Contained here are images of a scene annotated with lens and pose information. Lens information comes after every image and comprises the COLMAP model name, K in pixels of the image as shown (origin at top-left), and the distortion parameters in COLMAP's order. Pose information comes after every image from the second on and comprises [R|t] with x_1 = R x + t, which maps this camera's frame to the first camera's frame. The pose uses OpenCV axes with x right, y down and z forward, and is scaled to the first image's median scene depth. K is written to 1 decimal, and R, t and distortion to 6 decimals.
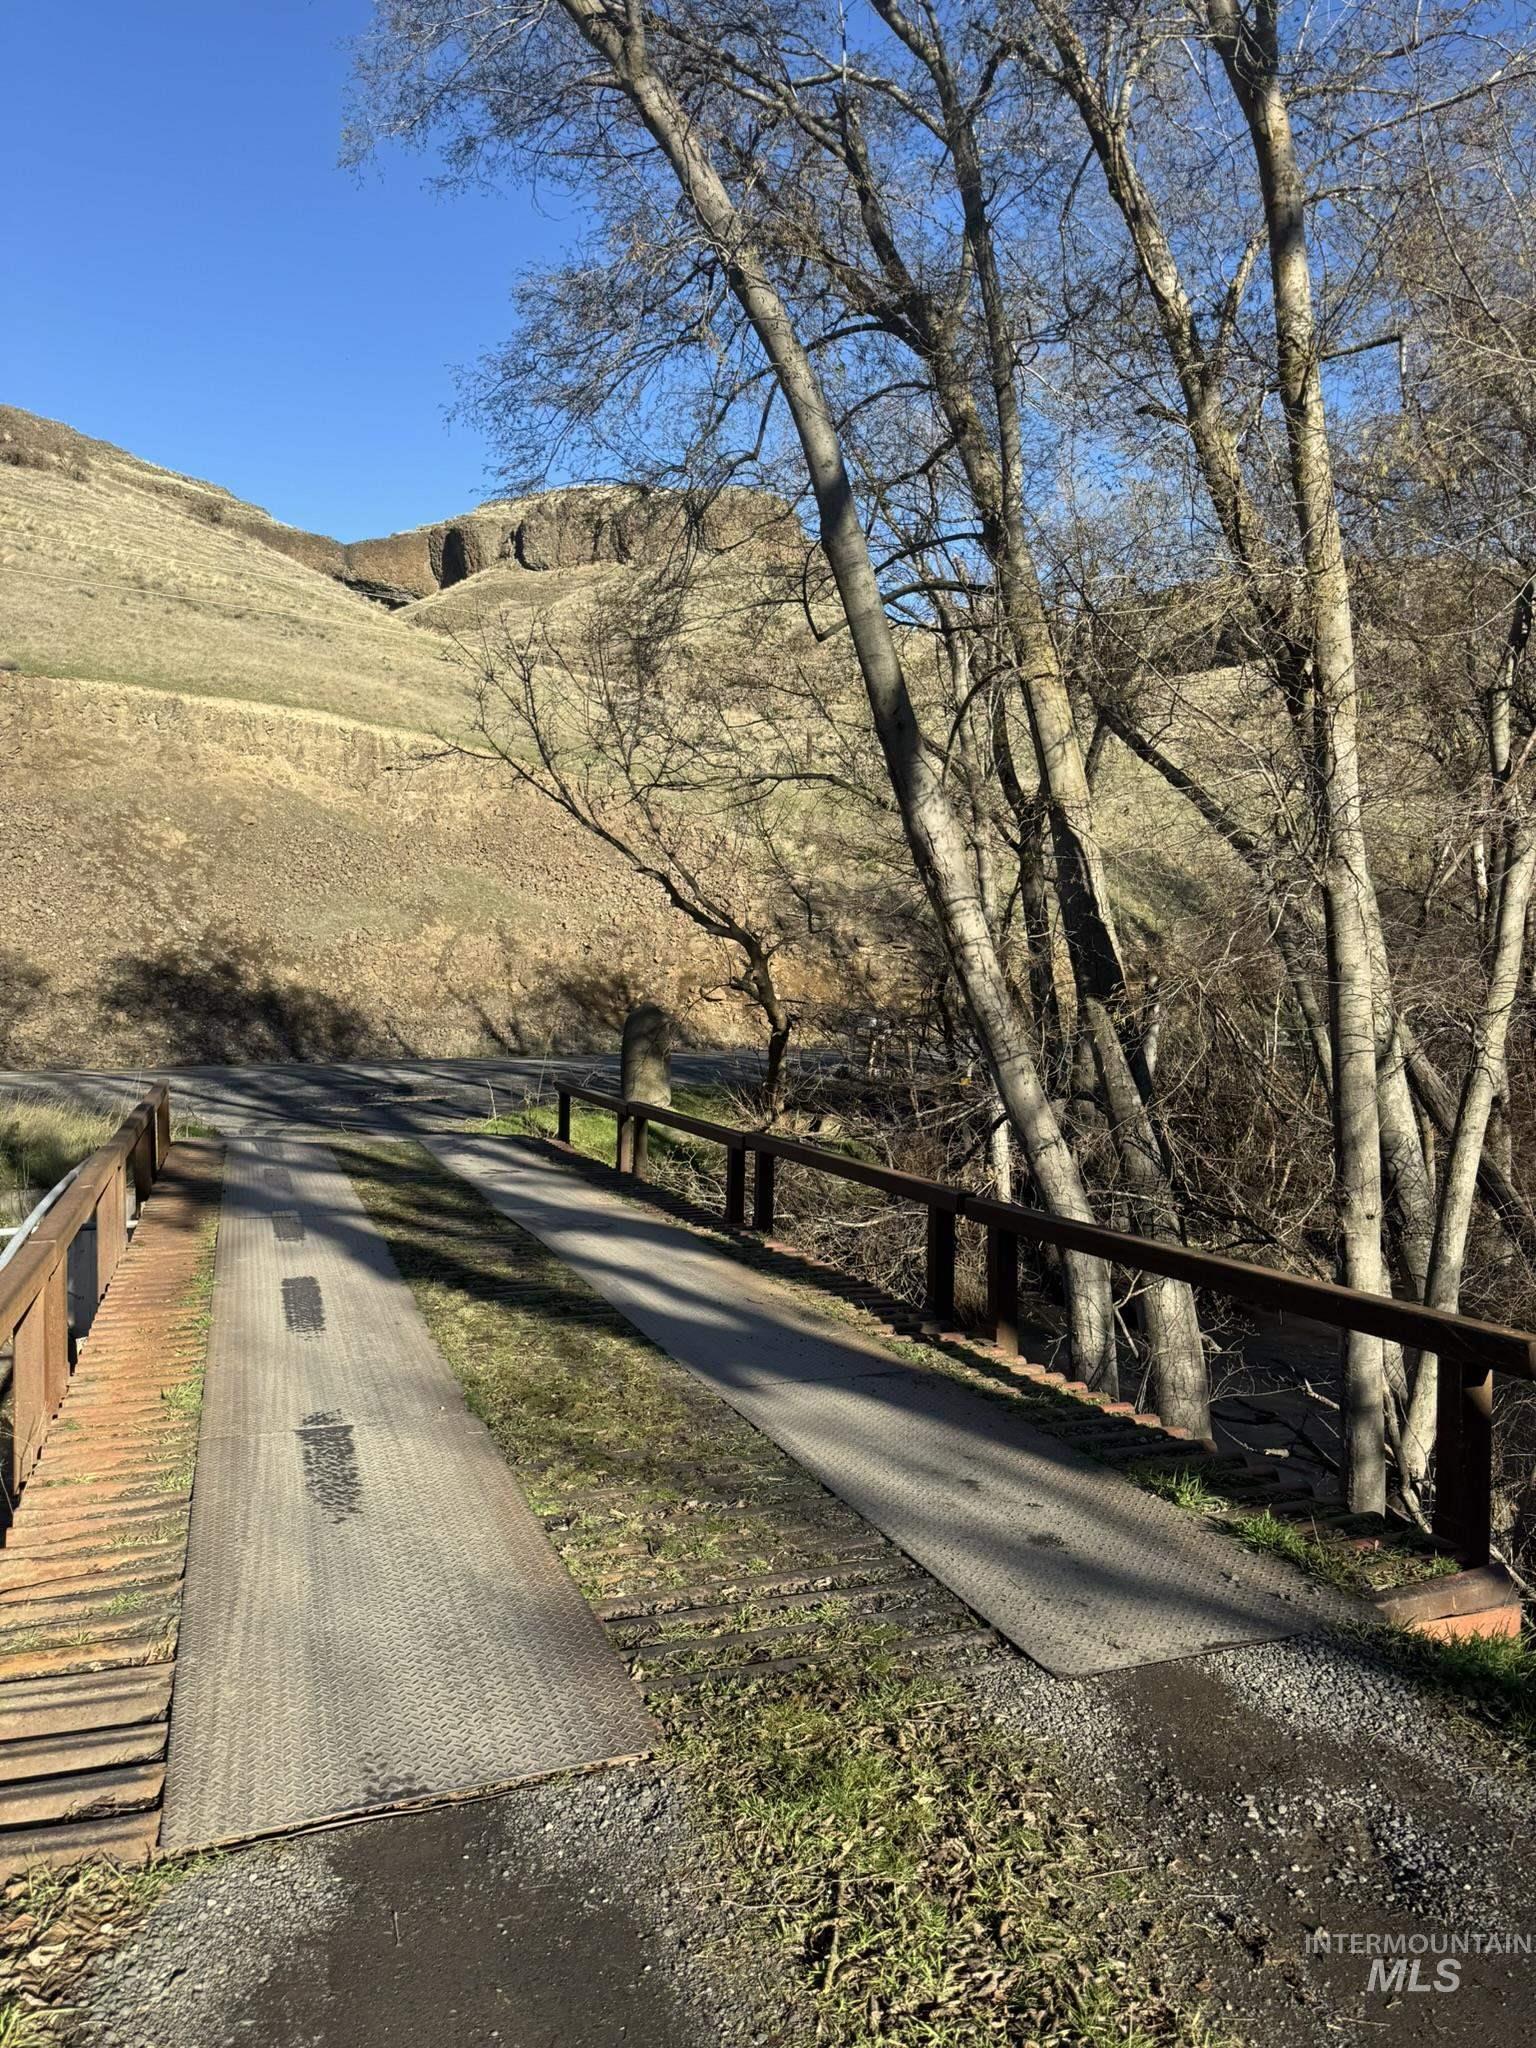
lens RADIAL K [[1449.7, 0, 776.5], [0, 1449.7, 1035.8], [0, 0, 1]] dist [0.051374, -0.041250]
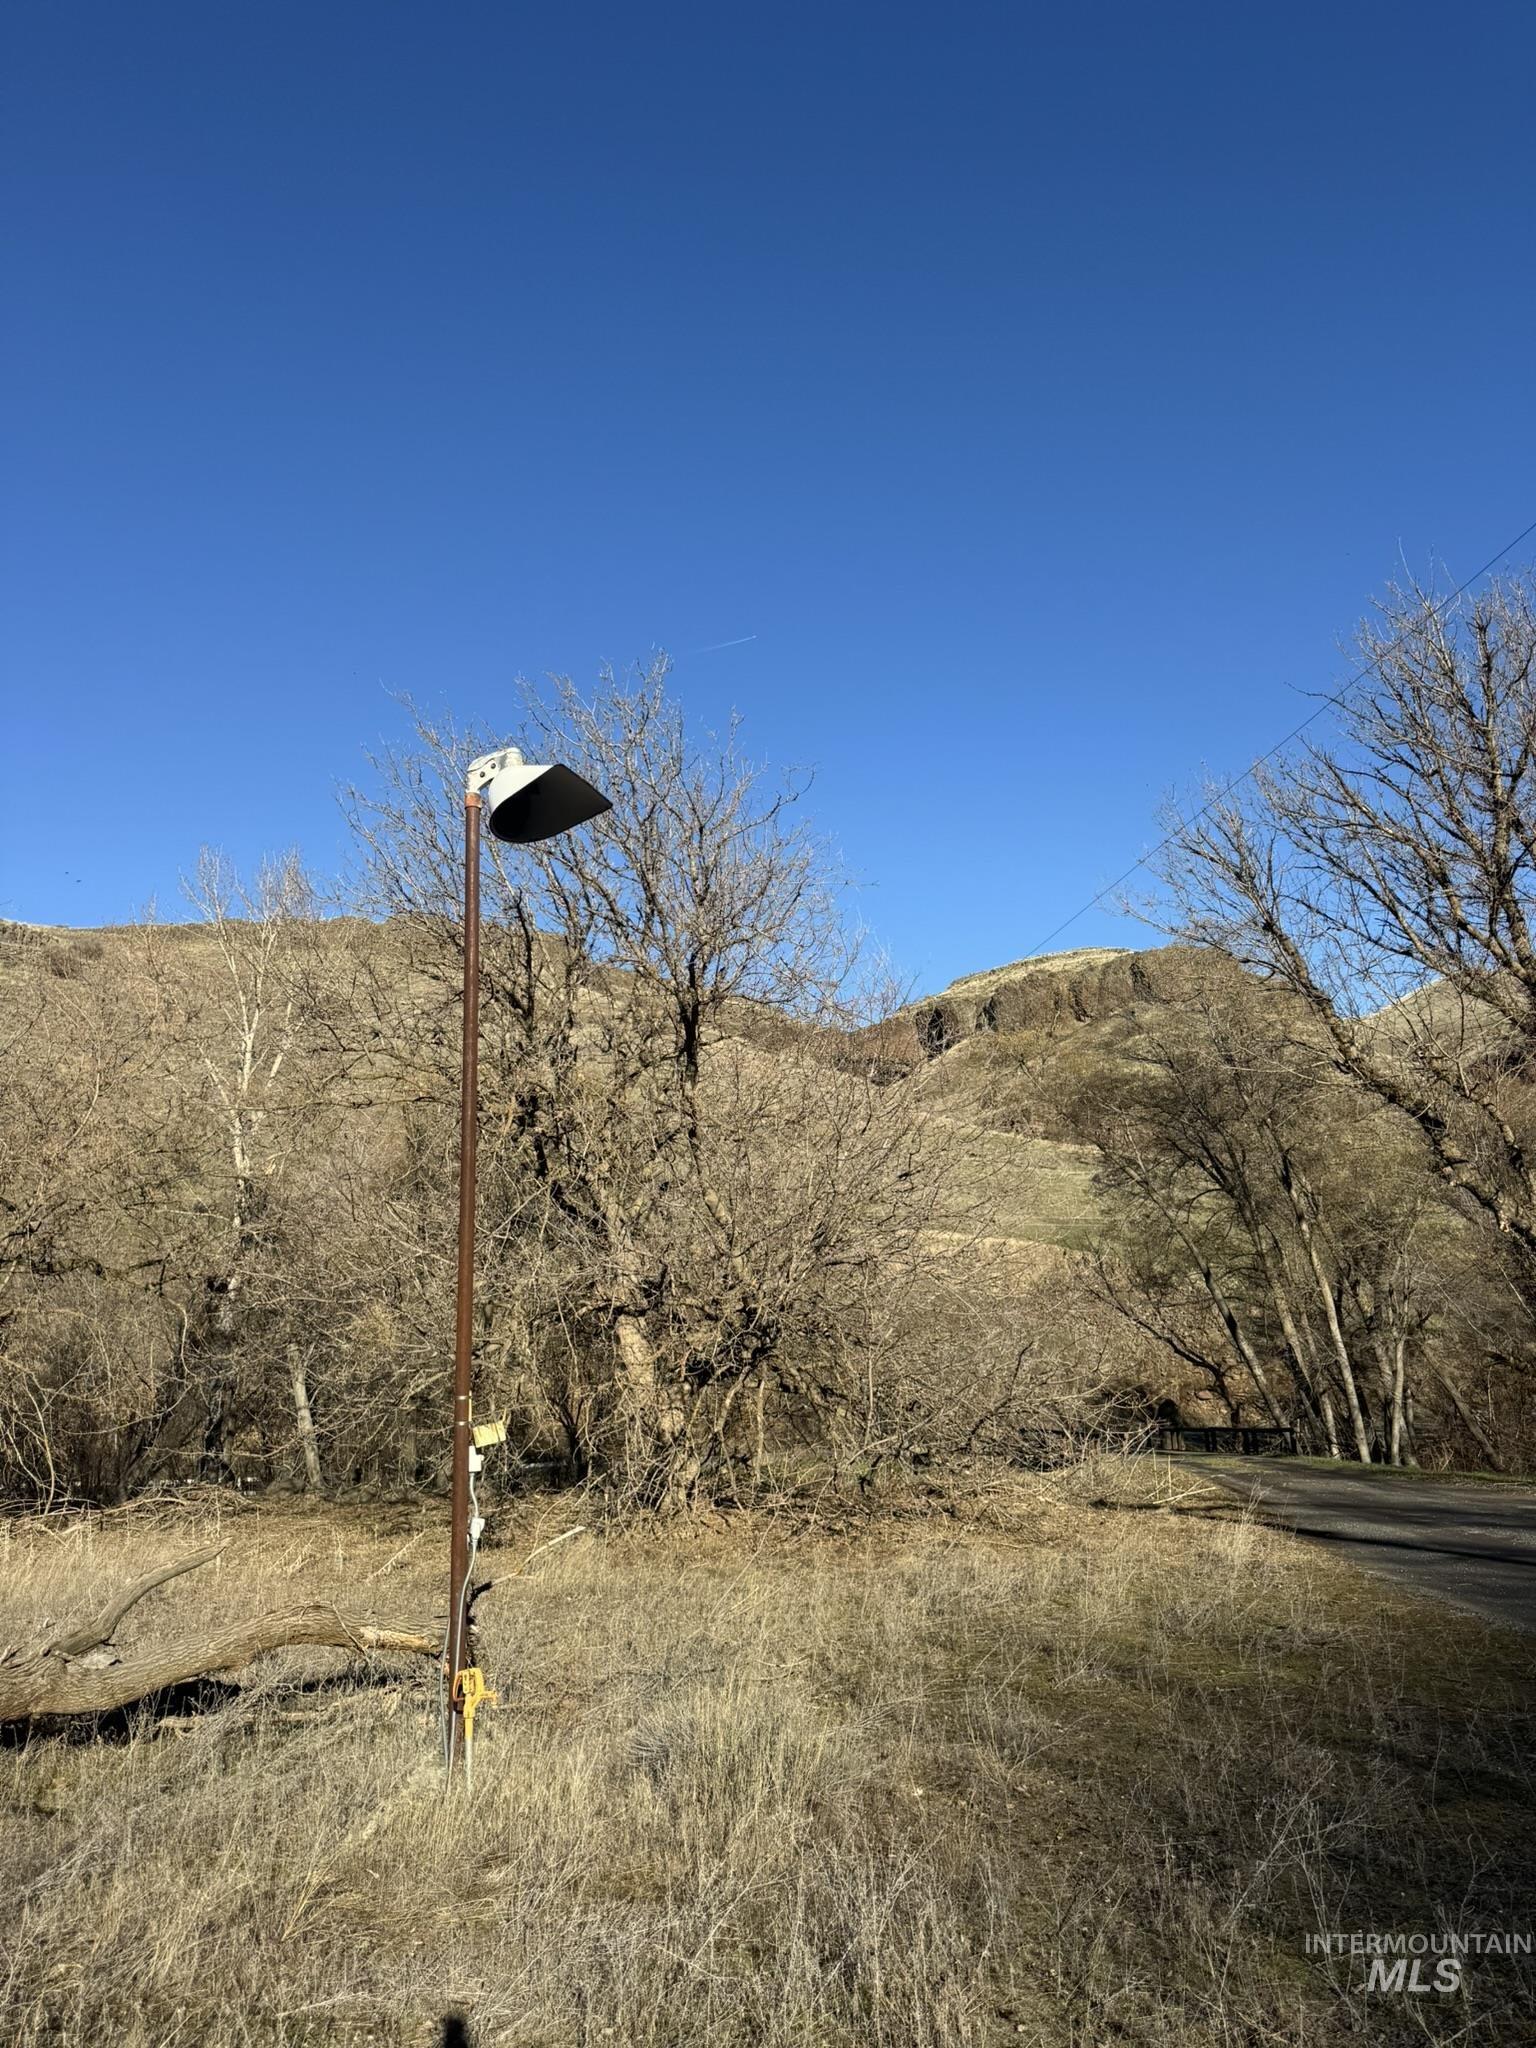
lens RADIAL K [[1449.7, 0, 776.5], [0, 1449.7, 1035.8], [0, 0, 1]] dist [0.051374, -0.041250]
pose [[0.946862, -0.124833, -0.296426, 0.062984], [0.038971, 0.959347, -0.279525, 0.037982], [0.319269, 0.253120, 0.913235, -1.165679]]
